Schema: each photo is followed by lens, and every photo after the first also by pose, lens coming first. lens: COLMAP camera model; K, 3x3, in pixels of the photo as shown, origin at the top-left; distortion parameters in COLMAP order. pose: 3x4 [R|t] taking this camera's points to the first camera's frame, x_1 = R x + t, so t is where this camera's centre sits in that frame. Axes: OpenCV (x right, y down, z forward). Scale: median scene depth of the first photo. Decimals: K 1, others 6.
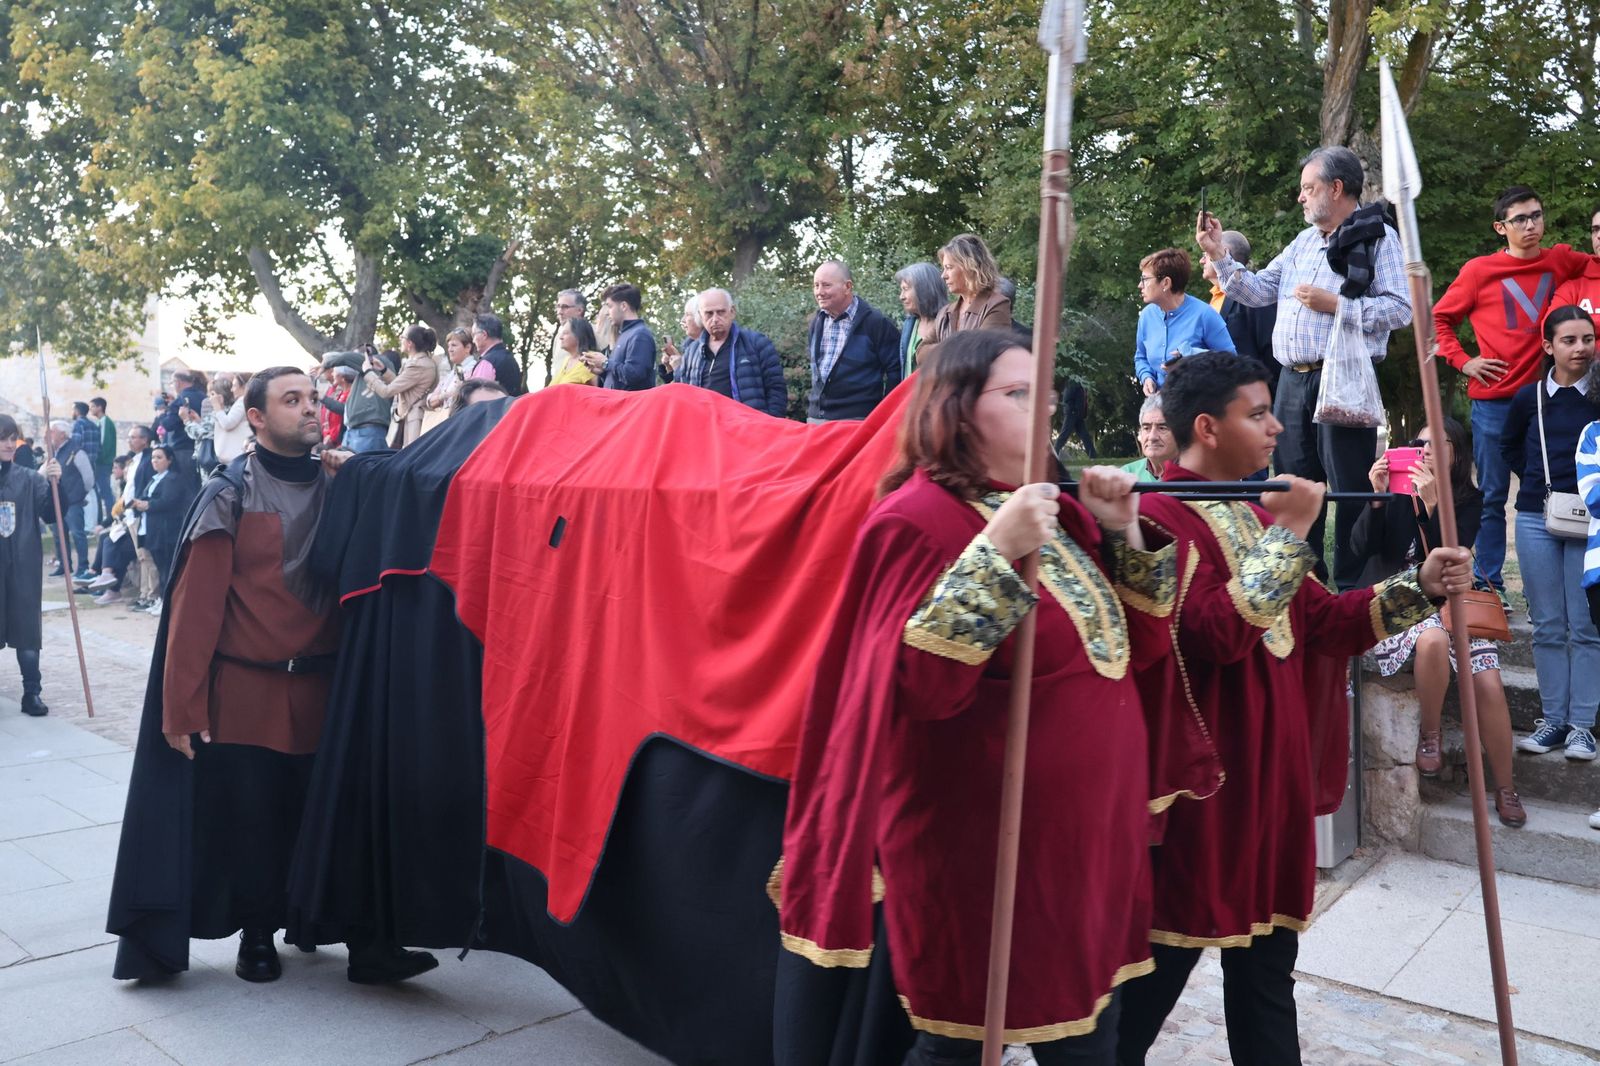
lens RADIAL K [[1343.0, 0, 800.0], [0, 1343.0, 533.0], [0, 0, 1]] dist [-0.157782, 0.131126]
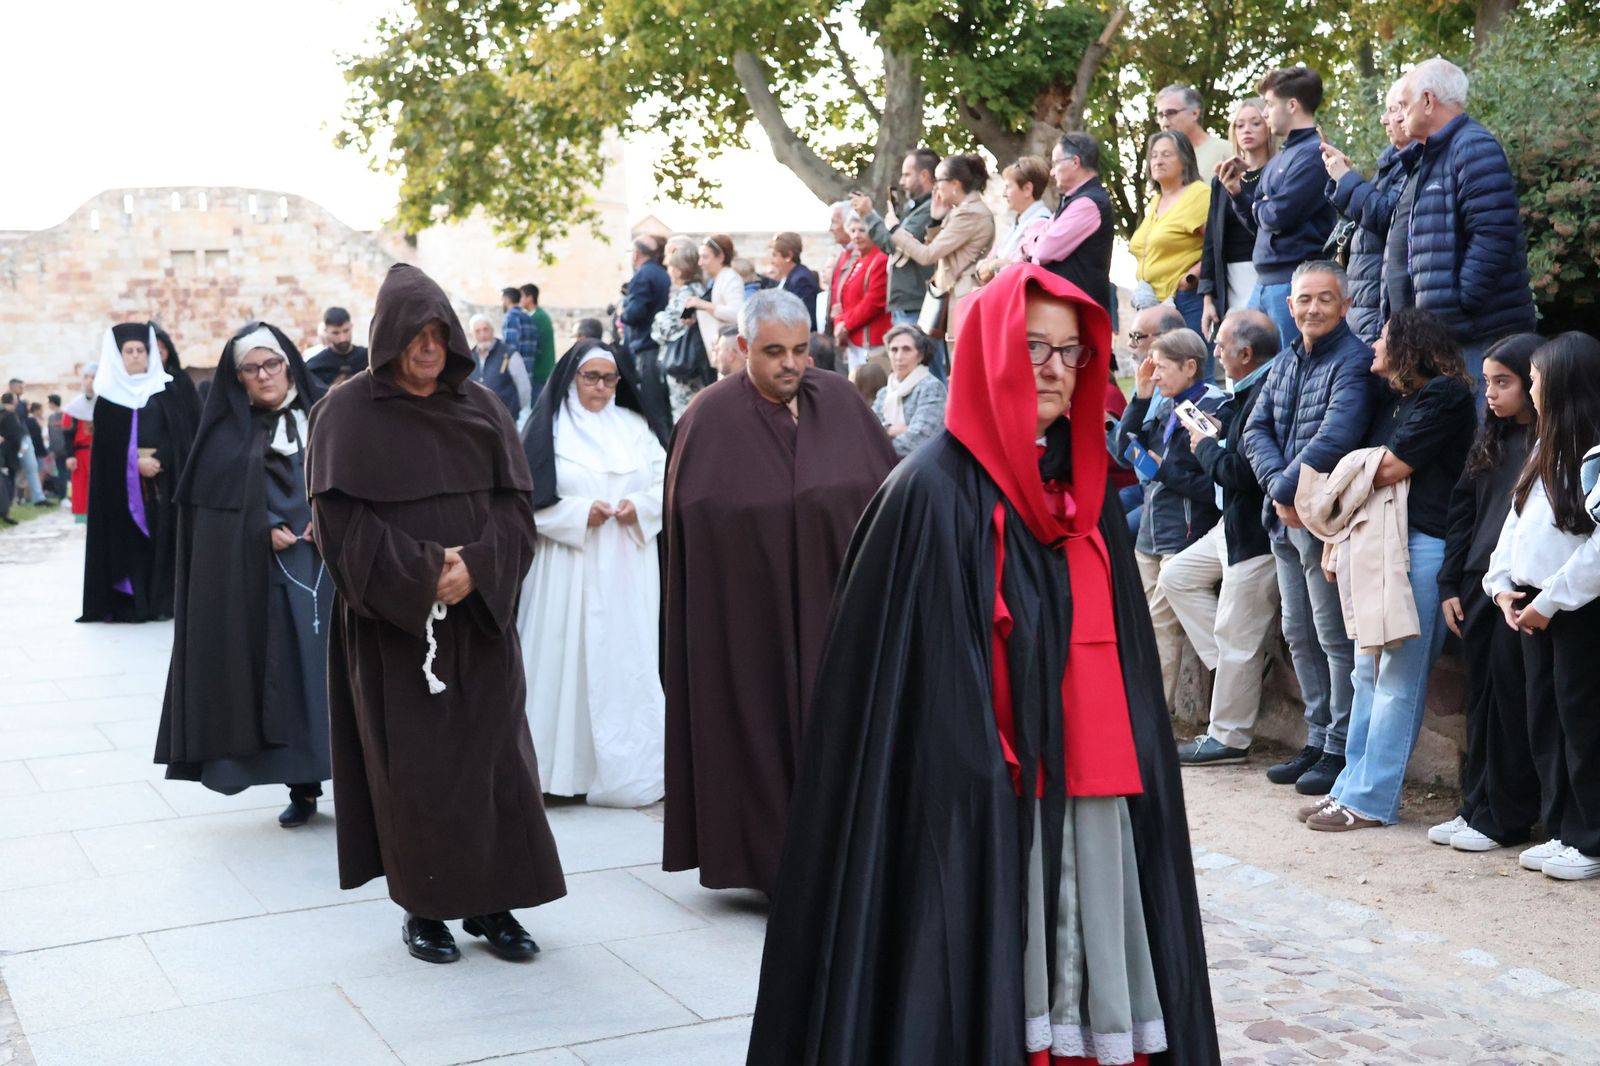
lens RADIAL K [[1997.6, 0, 800.0], [0, 1997.6, 533.0], [0, 0, 1]] dist [0.007611, 0.376461]
pose [[0.930011, 0.000988, -0.367530, 0.003478], [0.013687, 0.999210, 0.037322, -0.001398], [0.367276, -0.039740, 0.929263, 0.006077]]
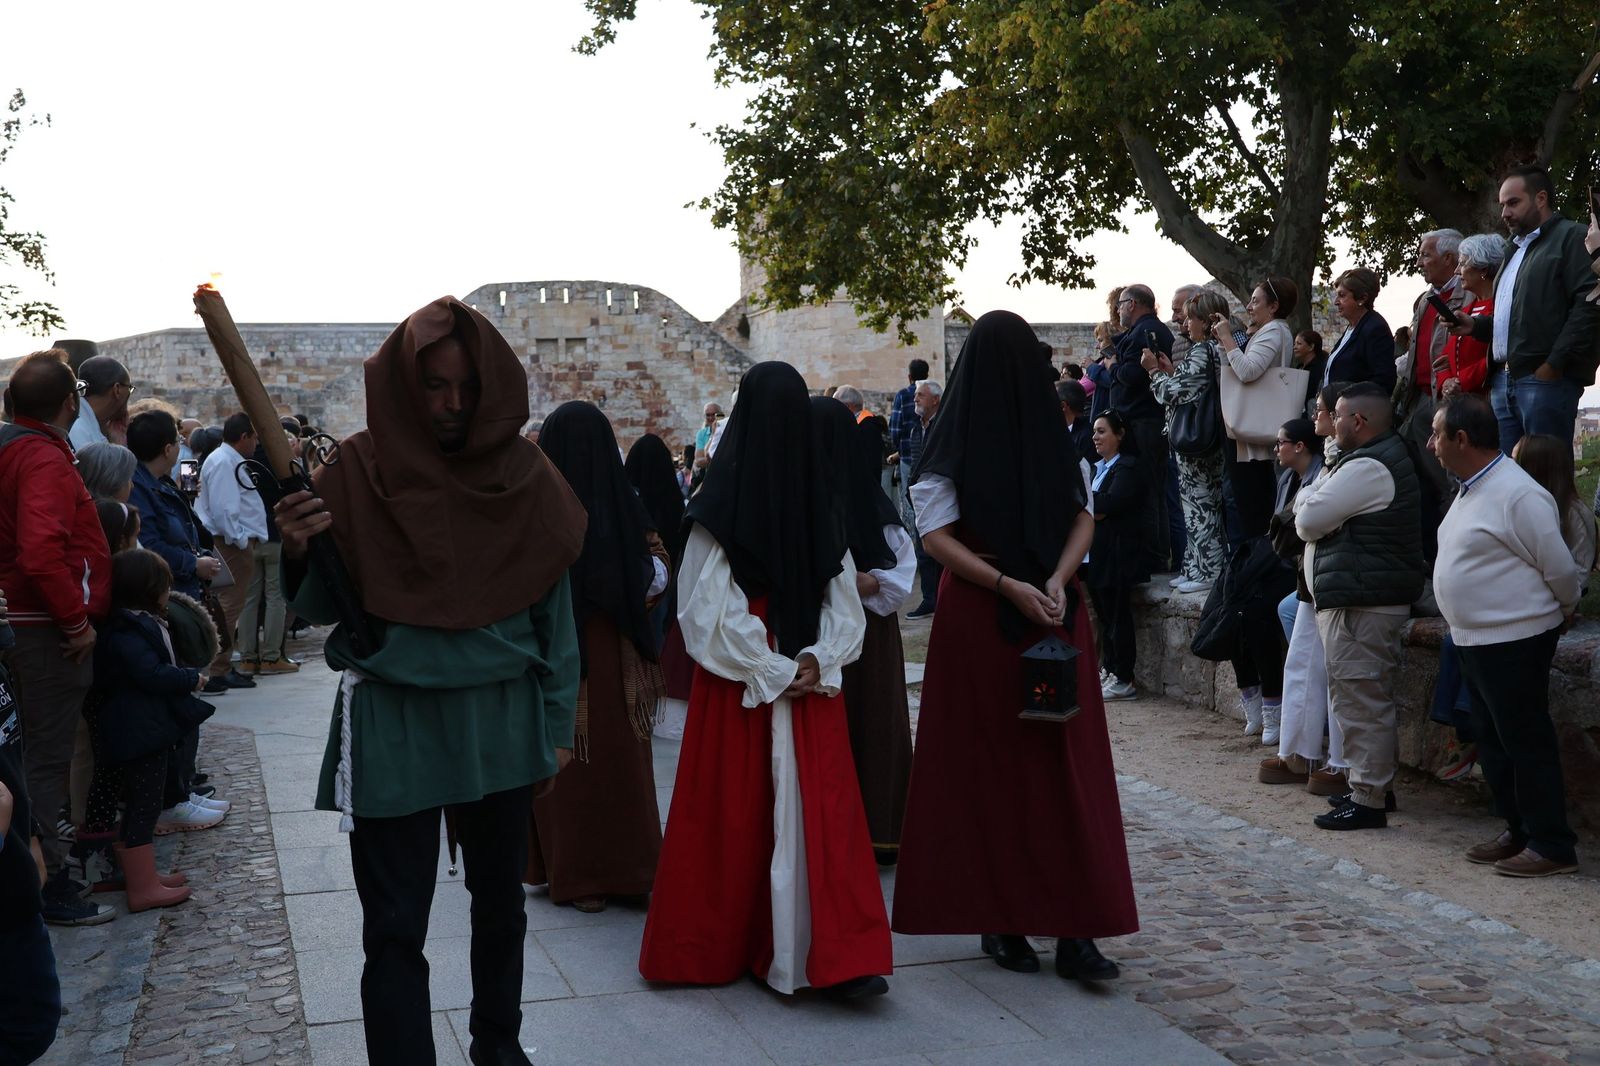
lens RADIAL K [[1796.3, 0, 800.0], [0, 1796.3, 533.0], [0, 0, 1]] dist [-0.009299, 0.127854]
pose [[0.865058, 0.005530, -0.501641, -0.095358], [-0.006283, 0.999980, 0.000190, -0.005529], [0.501632, 0.002988, 0.865076, 0.105373]]
